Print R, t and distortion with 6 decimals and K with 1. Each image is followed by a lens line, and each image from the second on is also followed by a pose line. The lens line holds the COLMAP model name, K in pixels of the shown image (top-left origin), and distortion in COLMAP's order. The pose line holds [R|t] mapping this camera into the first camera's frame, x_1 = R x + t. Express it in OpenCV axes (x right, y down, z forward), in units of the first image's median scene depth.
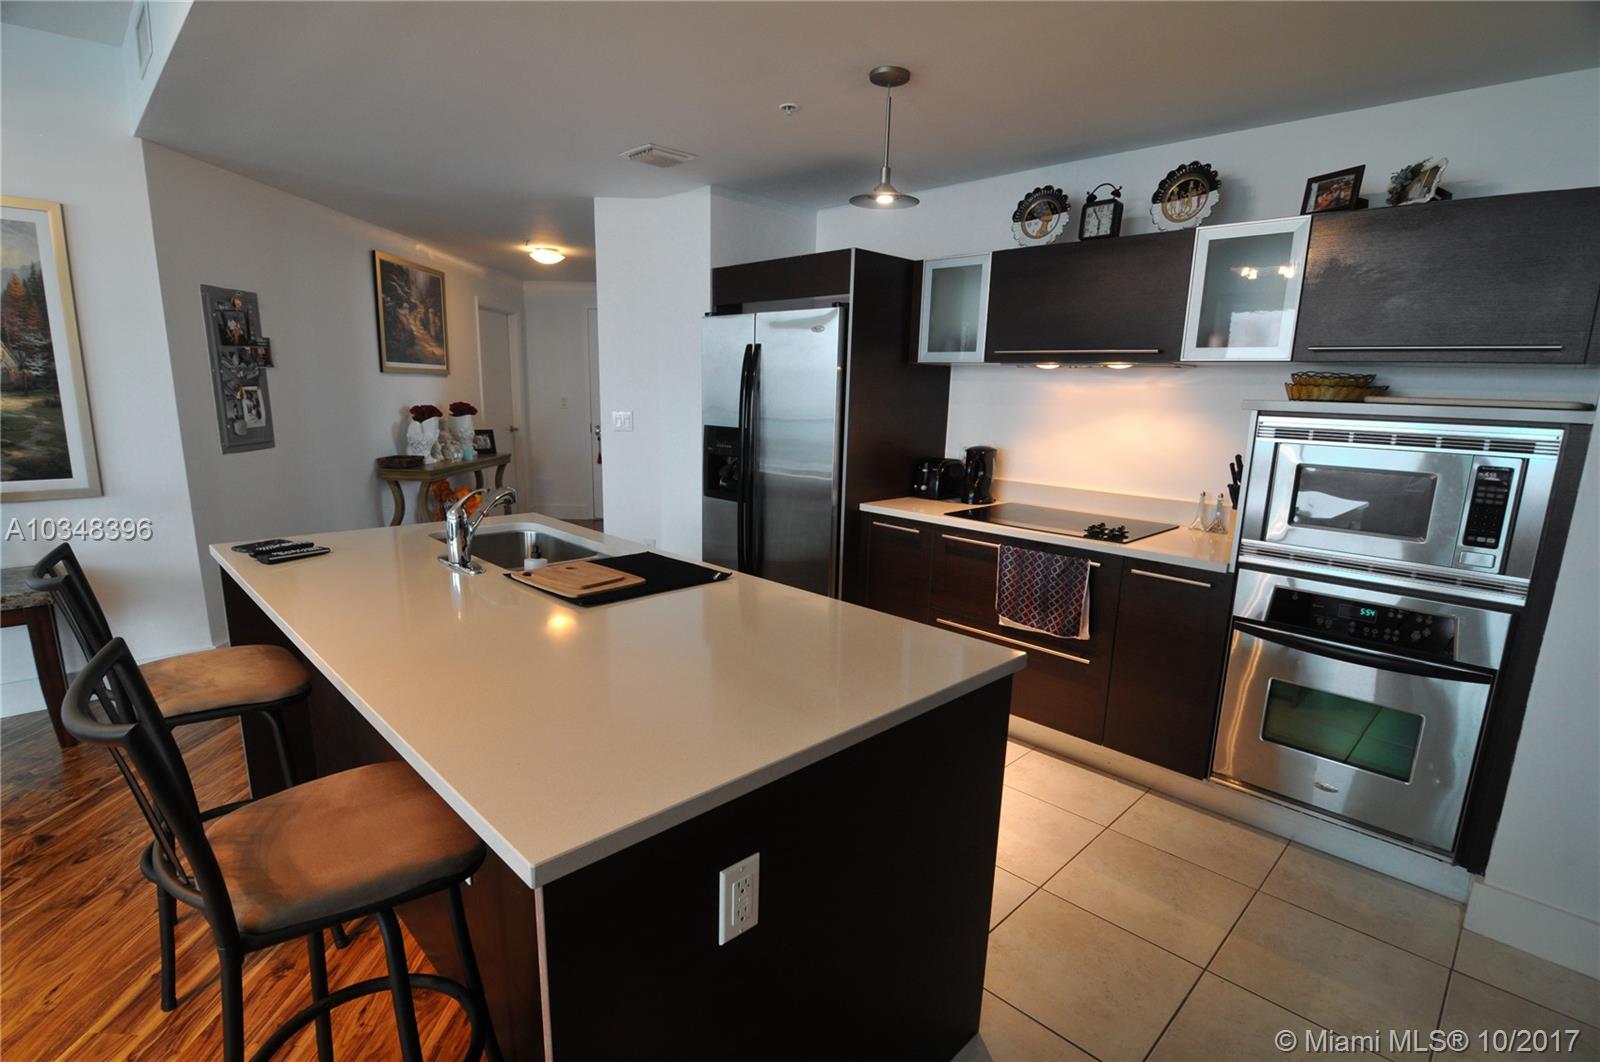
lens RADIAL K [[785.3, 0, 802.0], [0, 785.3, 546.6], [0, 0, 1]] dist [0.003162, -0.019239]
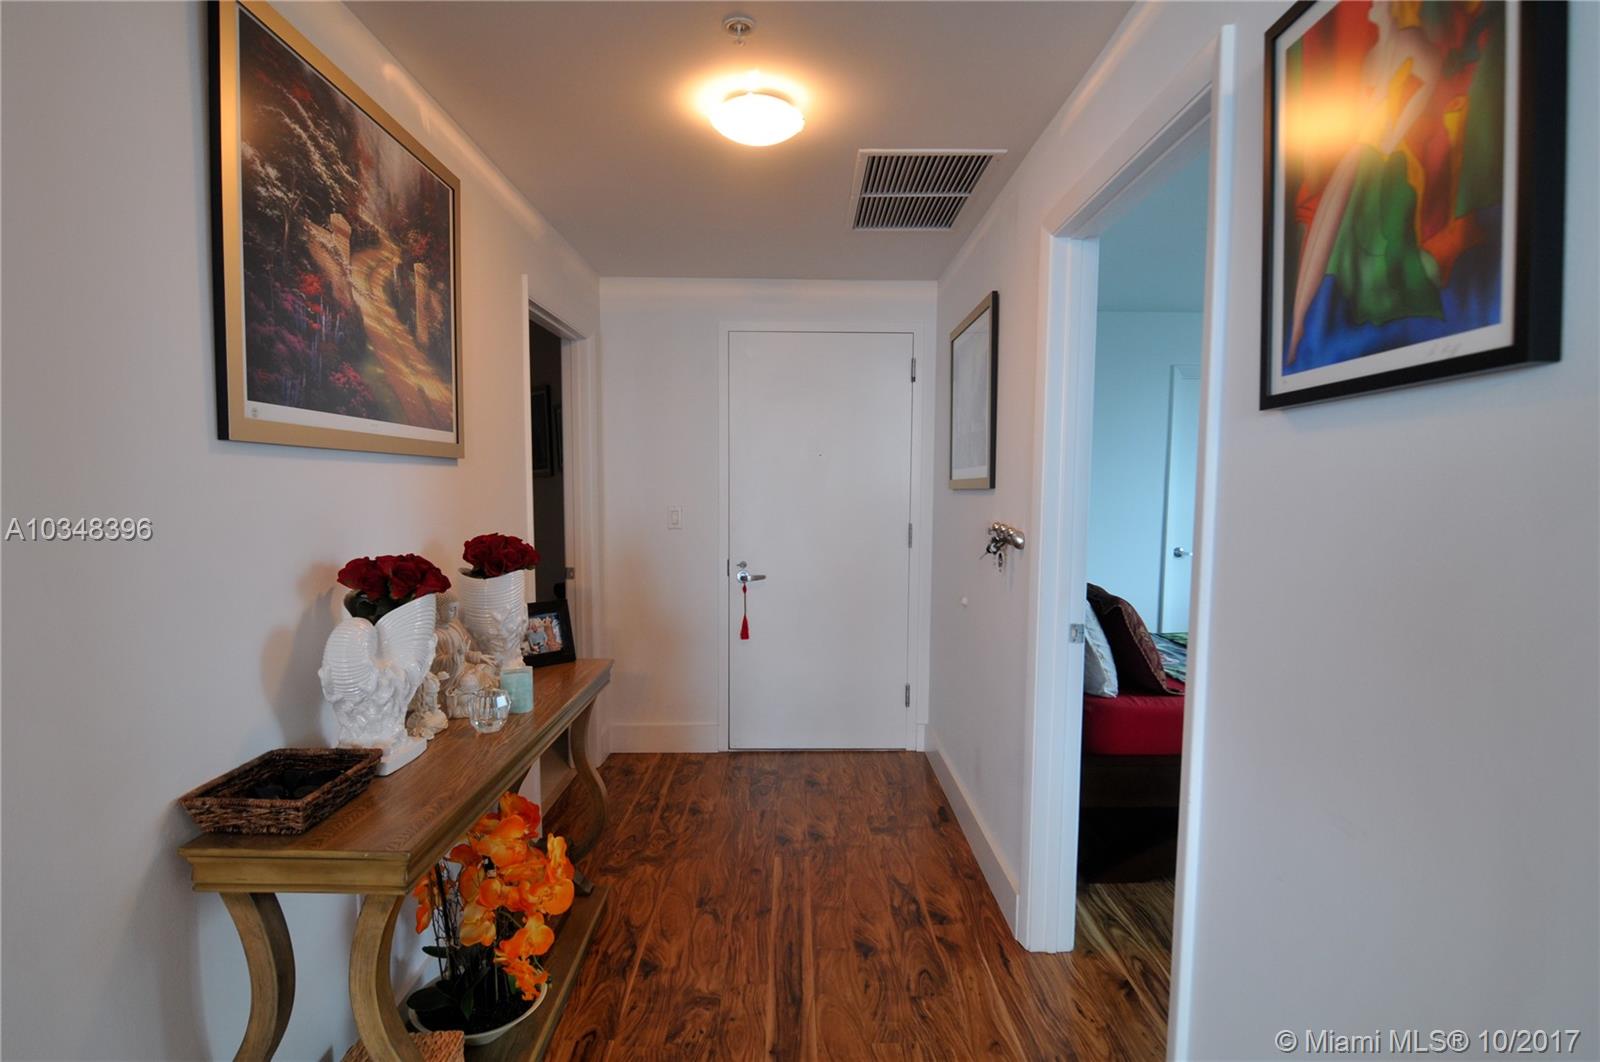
lens RADIAL K [[825.4, 0, 791.9], [0, 825.4, 544.7], [0, 0, 1]] dist [-0.003929, -0.001041]
pose [[0.999768, -0.017803, 0.012117, -0.328120], [0.019163, 0.992174, -0.123385, -0.140706], [-0.009825, 0.123589, 0.992285, 0.679625]]
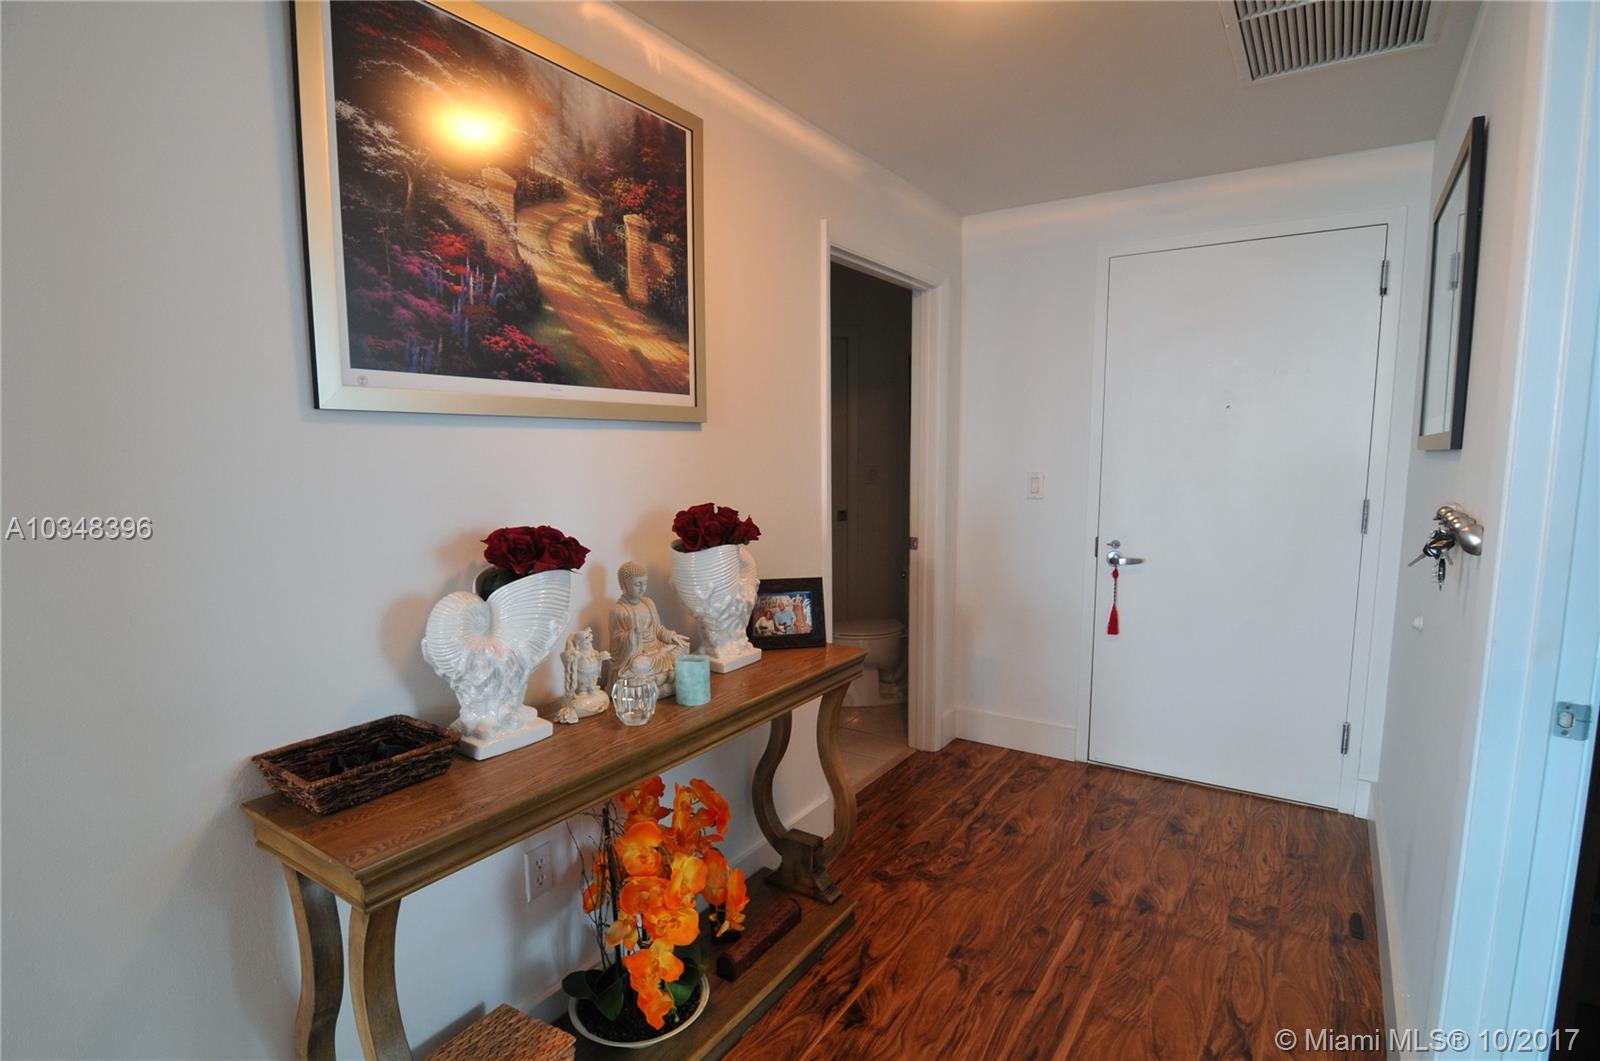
lens RADIAL K [[785.3, 0, 802.0], [0, 785.3, 546.1], [0, 0, 1]] dist [0.003162, -0.019239]
pose [[0.838787, 0.040456, -0.542954, -0.244826], [-0.082460, 0.995171, -0.053238, -0.163151], [0.538179, 0.089427, 0.838073, 0.802746]]
